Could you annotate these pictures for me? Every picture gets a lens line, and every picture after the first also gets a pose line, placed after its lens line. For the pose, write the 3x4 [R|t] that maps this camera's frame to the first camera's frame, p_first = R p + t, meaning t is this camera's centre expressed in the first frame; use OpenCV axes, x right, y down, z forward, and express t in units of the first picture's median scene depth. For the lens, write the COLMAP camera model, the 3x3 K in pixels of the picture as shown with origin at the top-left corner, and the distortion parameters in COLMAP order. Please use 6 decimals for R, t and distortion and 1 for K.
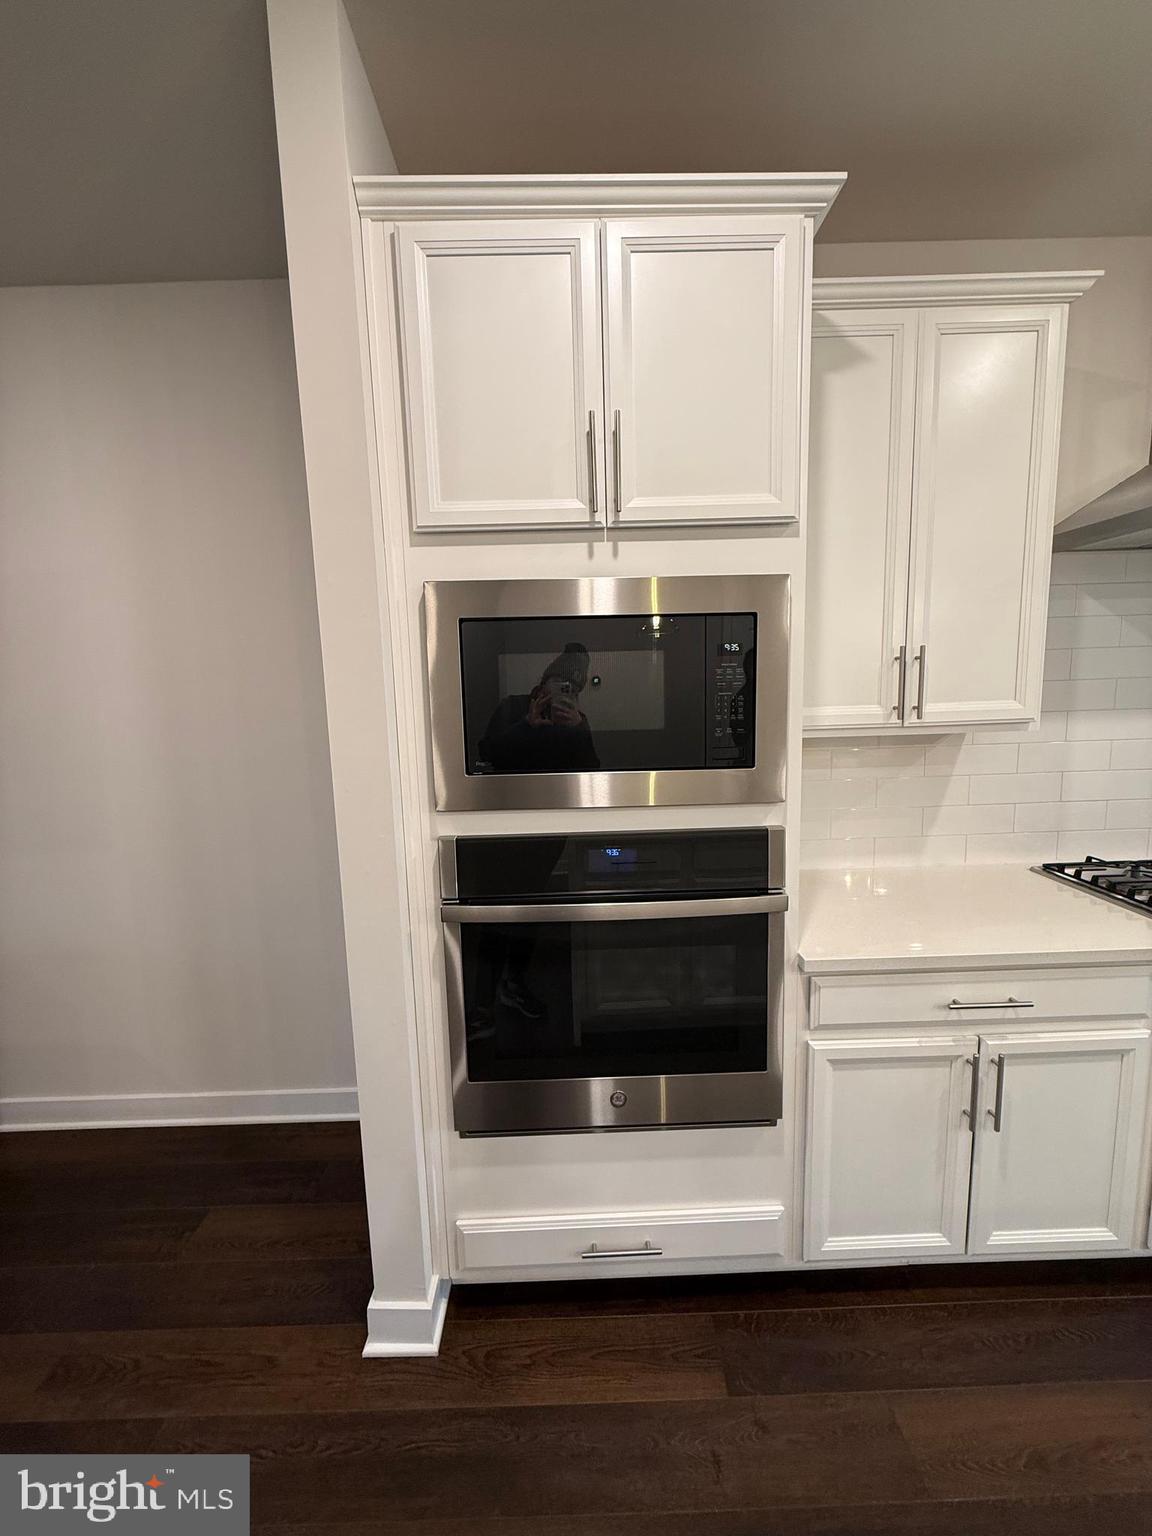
lens RADIAL K [[610.1, 0, 575.2], [0, 610.1, 764.8], [0, 0, 1]] dist [-0.001249, 0.000365]
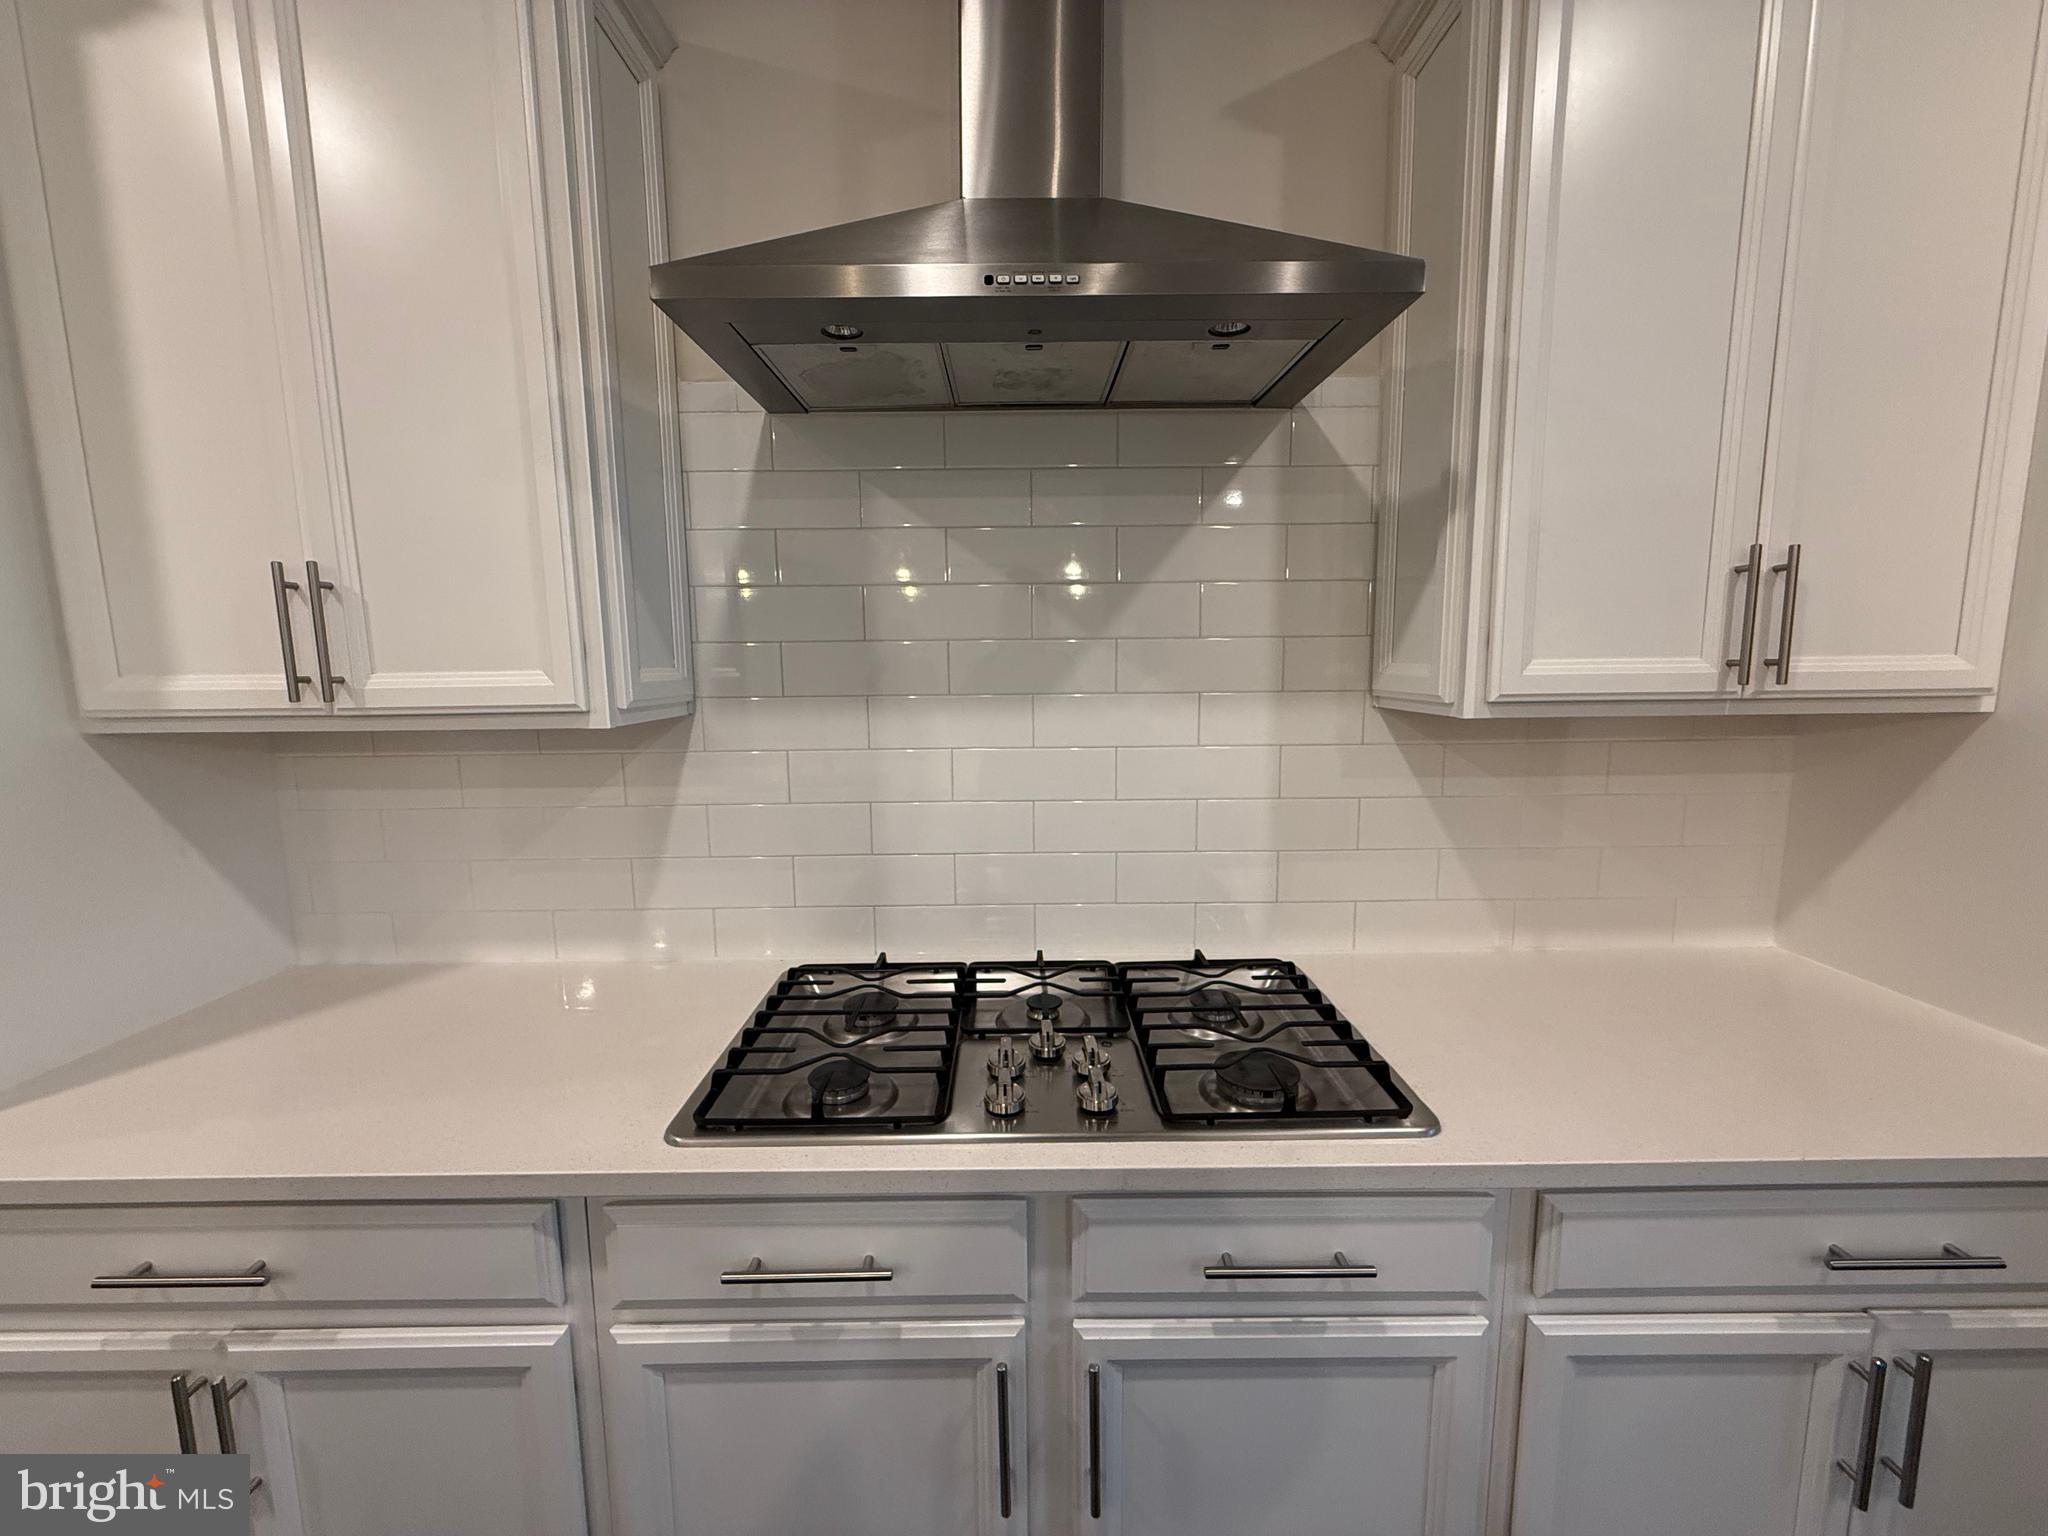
lens RADIAL K [[813.4, 0, 1023.5], [0, 813.4, 766.2], [0, 0, 1]] dist [-0.001249, 0.000365]
pose [[0.999719, 0.022904, -0.006170, 1.339635], [-0.022929, 0.999729, -0.003982, -0.032500], [0.006077, 0.004123, 0.999973, 0.342750]]
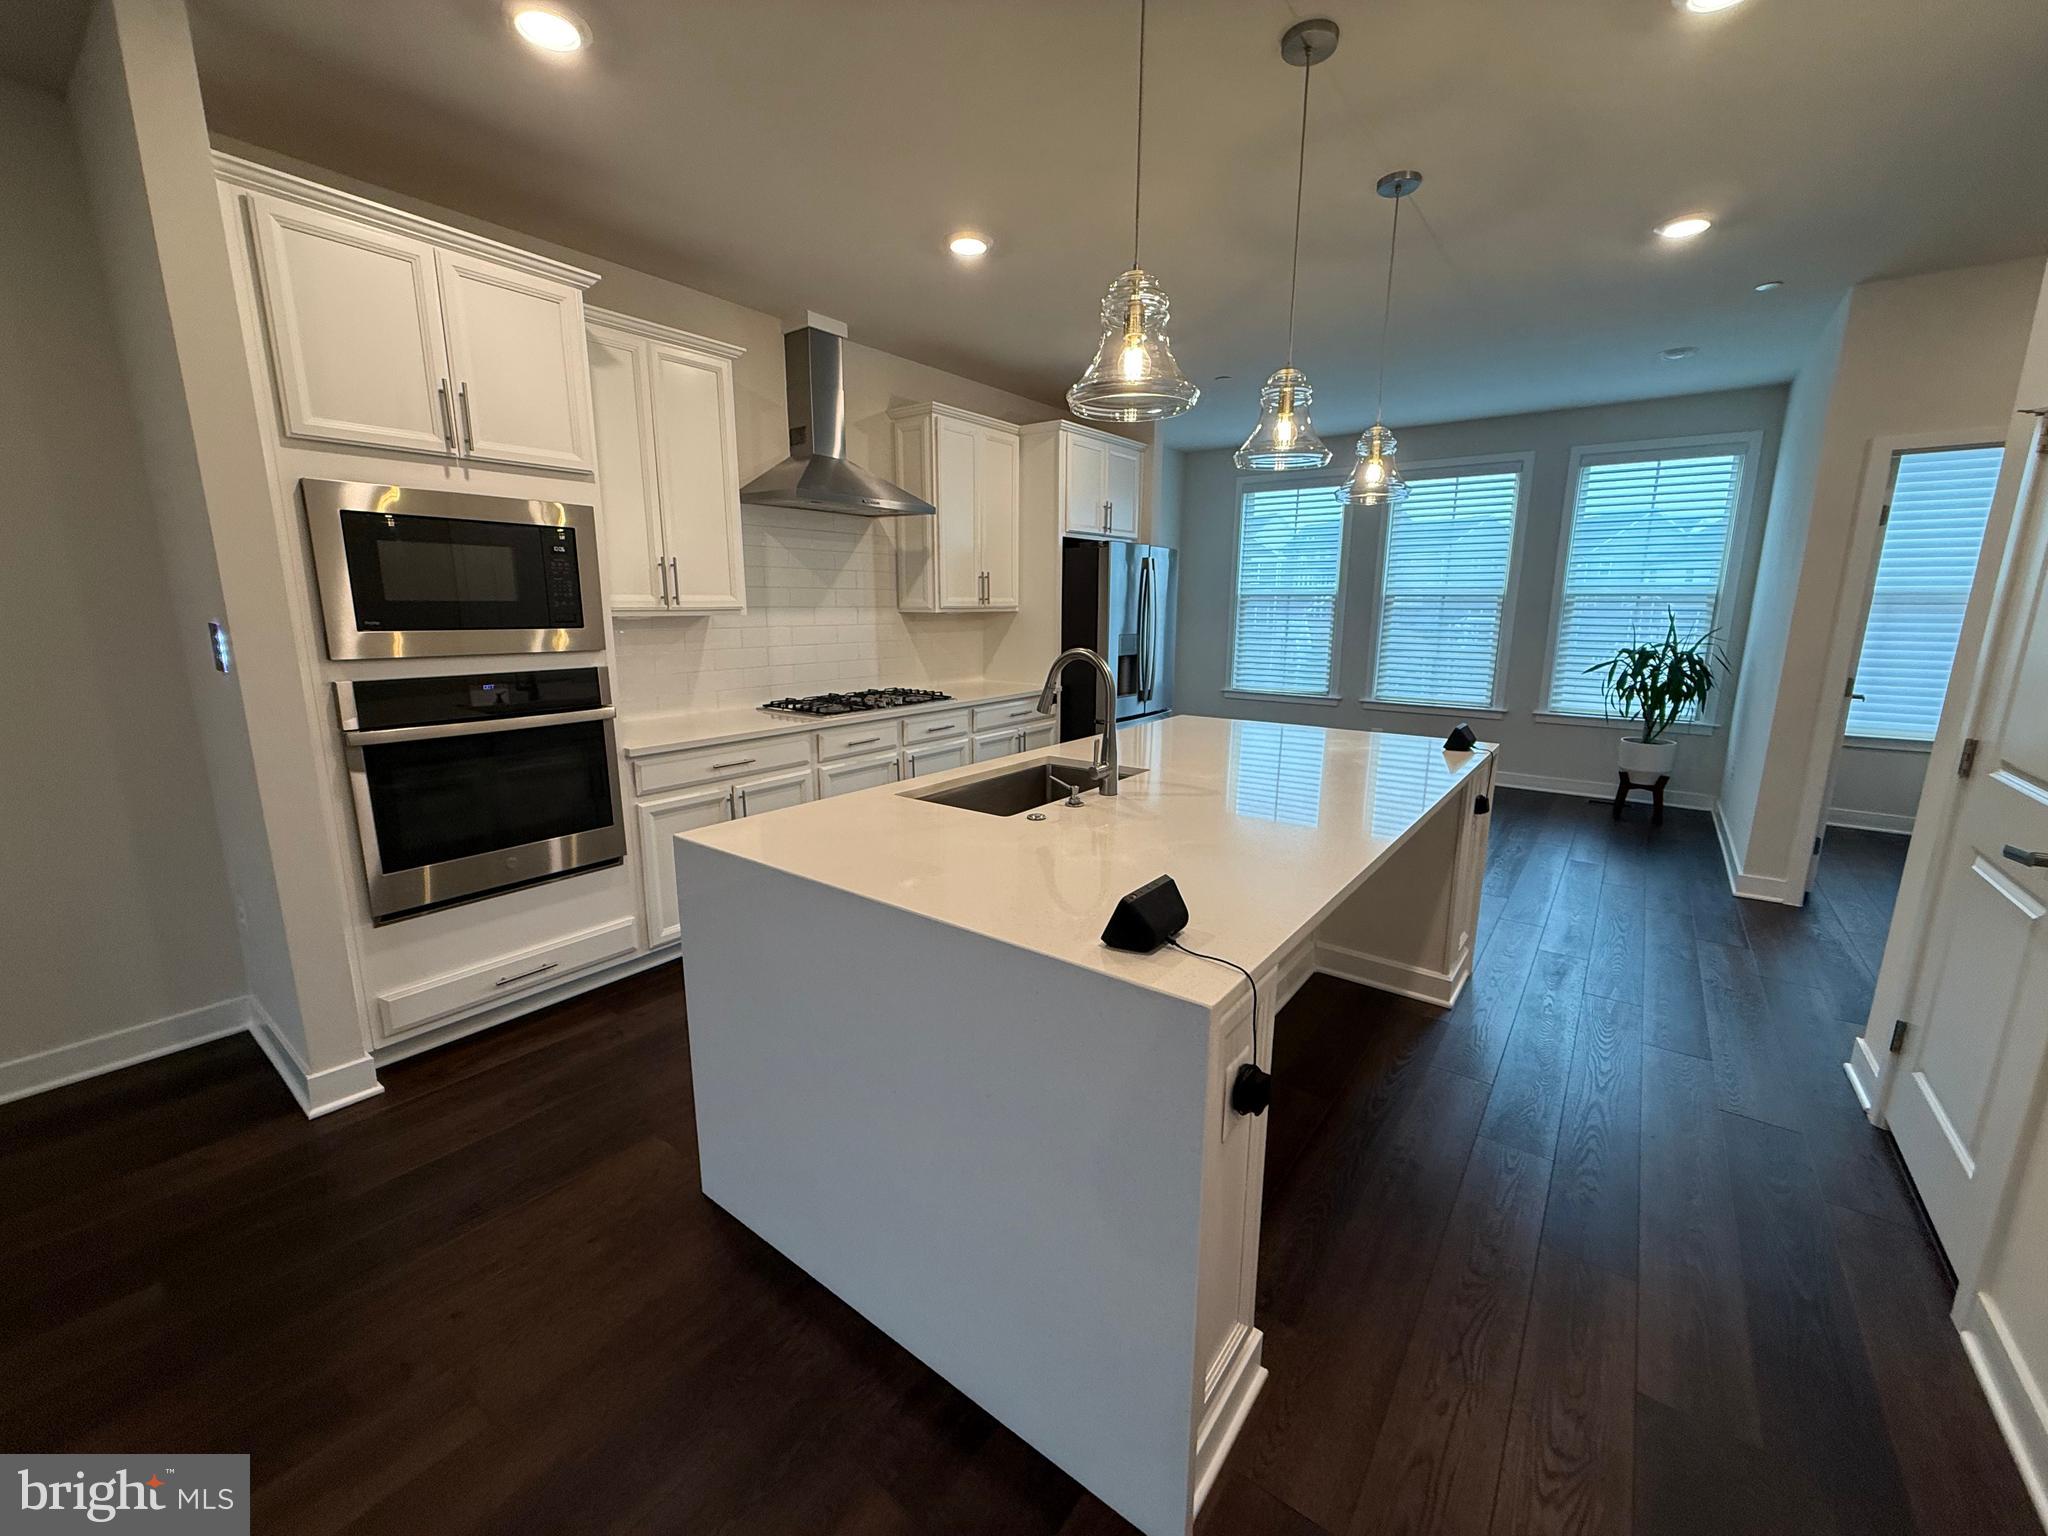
lens RADIAL K [[813.4, 0, 1023.8], [0, 813.4, 769.1], [0, 0, 1]] dist [-0.001249, 0.000365]
pose [[0.611651, -0.126916, 0.780881, -0.664046], [0.079721, 0.991912, 0.098771, 0.237954], [-0.787101, 0.001840, 0.616822, -1.135401]]
